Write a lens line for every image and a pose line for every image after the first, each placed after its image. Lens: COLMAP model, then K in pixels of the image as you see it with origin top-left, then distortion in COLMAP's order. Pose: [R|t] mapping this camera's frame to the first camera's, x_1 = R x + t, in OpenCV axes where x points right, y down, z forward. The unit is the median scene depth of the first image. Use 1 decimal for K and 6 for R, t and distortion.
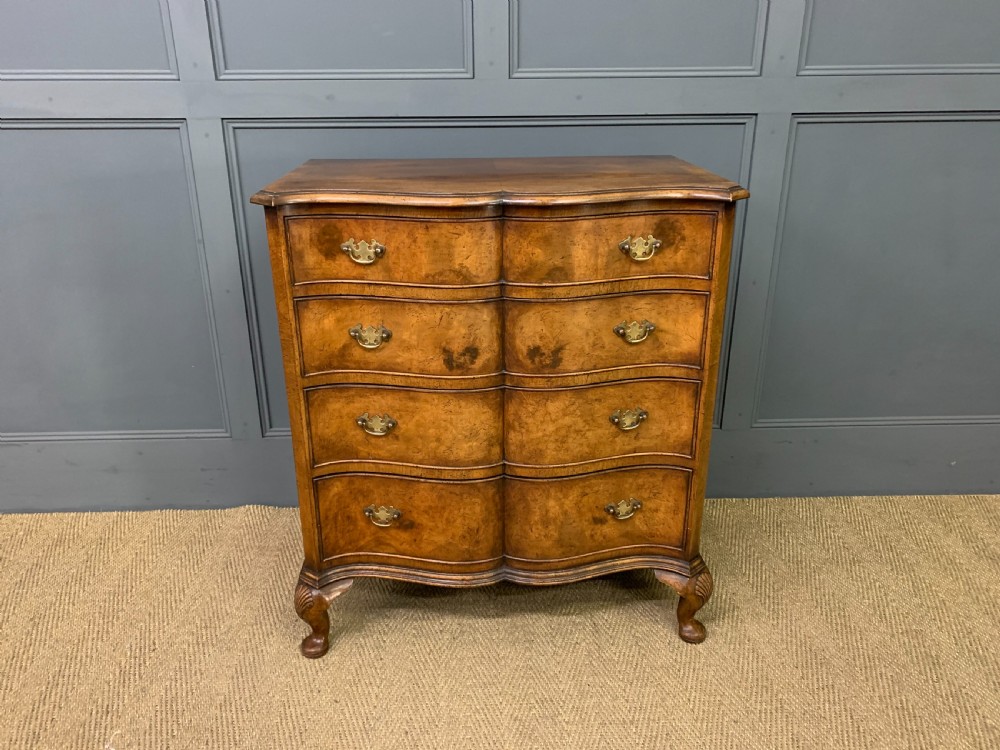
lens RADIAL K [[763.3, 0, 493.1], [0, 763.3, 371.2], [0, 0, 1]] dist [0.025840, -0.012674]
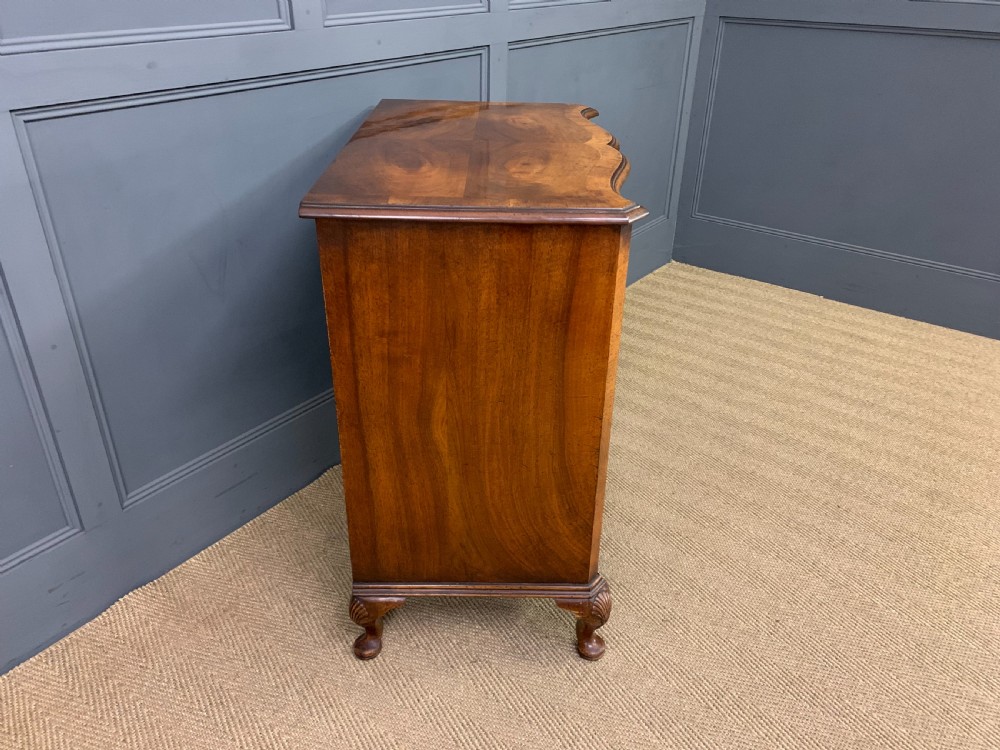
lens RADIAL K [[771.0, 0, 505.8], [0, 771.0, 364.9], [0, 0, 1]] dist [0.008351, 0.005524]
pose [[0.622851, -0.361996, 0.693552, -0.744124], [0.258499, 0.931945, 0.254276, -0.205200], [-0.738400, 0.020907, 0.674039, 0.232982]]
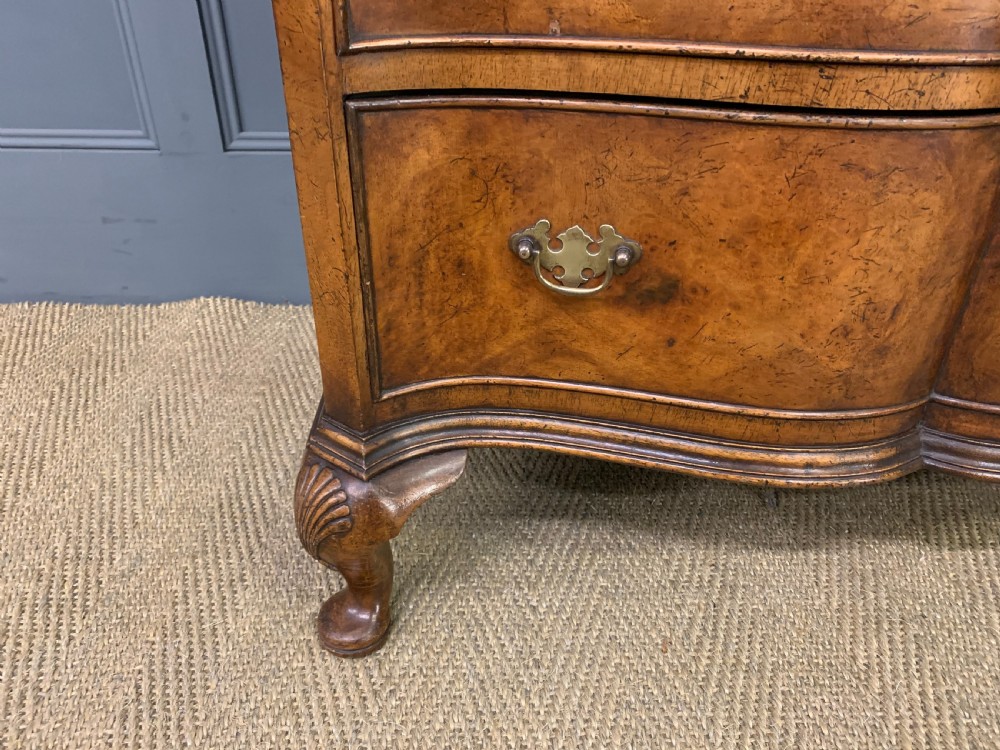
lens RADIAL K [[767.8, 0, 500.0], [0, 767.8, 375.0], [0, 0, 1]] dist [0.018332, 0.001077]
pose [[0.999744, 0.022531, -0.002142, -0.171458], [-0.021771, 0.983252, 0.180947, 0.178752], [0.006183, -0.180854, 0.983490, 0.685404]]
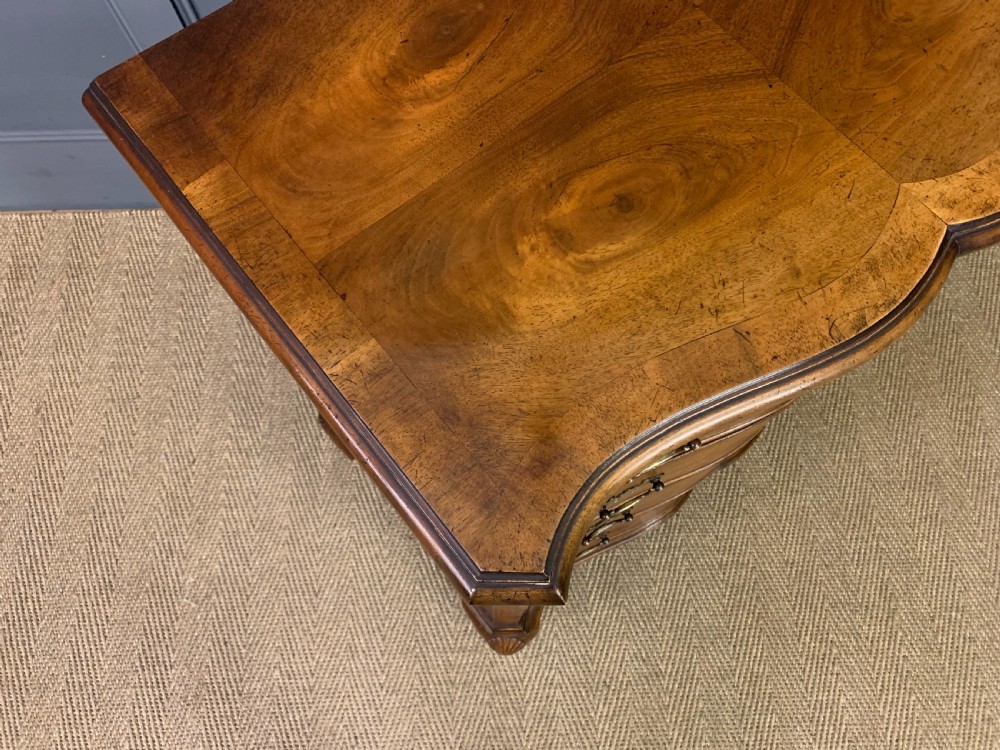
lens RADIAL K [[771.0, 0, 505.8], [0, 771.0, 364.9], [0, 0, 1]] dist [0.008351, 0.005524]
pose [[0.999899, -0.003726, 0.013751, -0.095381], [-0.007792, 0.665019, 0.746786, -0.408543], [-0.011927, -0.746817, 0.664922, 0.509082]]
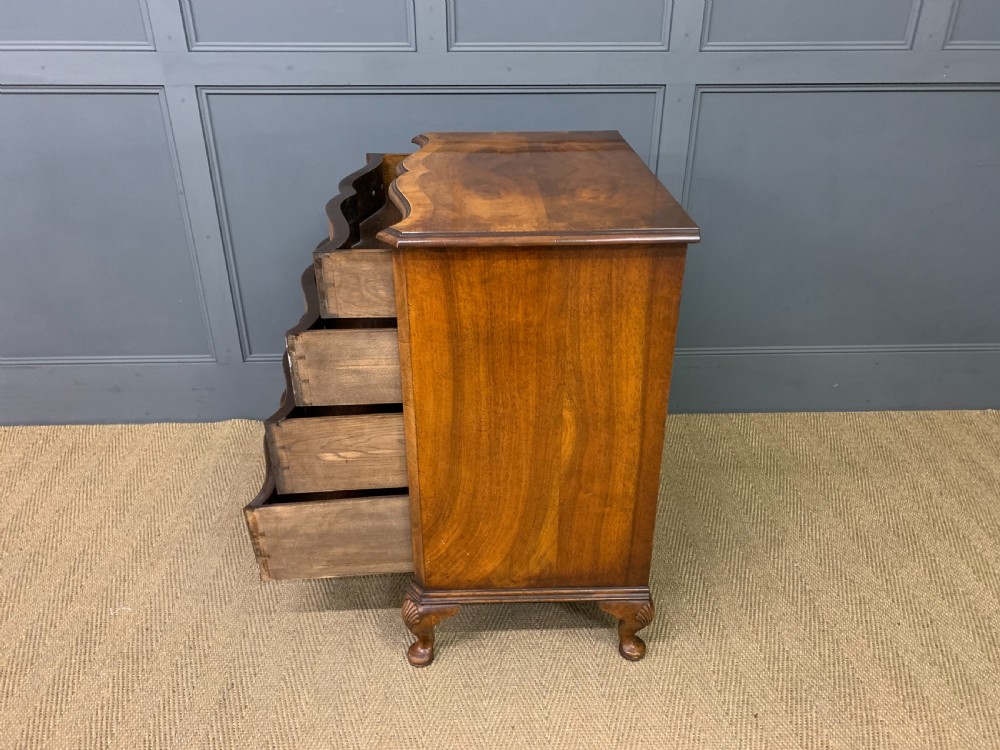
lens RADIAL K [[765.0, 0, 500.0], [0, 765.0, 375.0], [0, 0, 1]] dist [0.015899, 0.000909]
pose [[0.999908, 0.003923, 0.012993, 0.098504], [-0.005471, 0.992595, 0.121349, -0.050627], [-0.012421, -0.121409, 0.992525, -0.219660]]
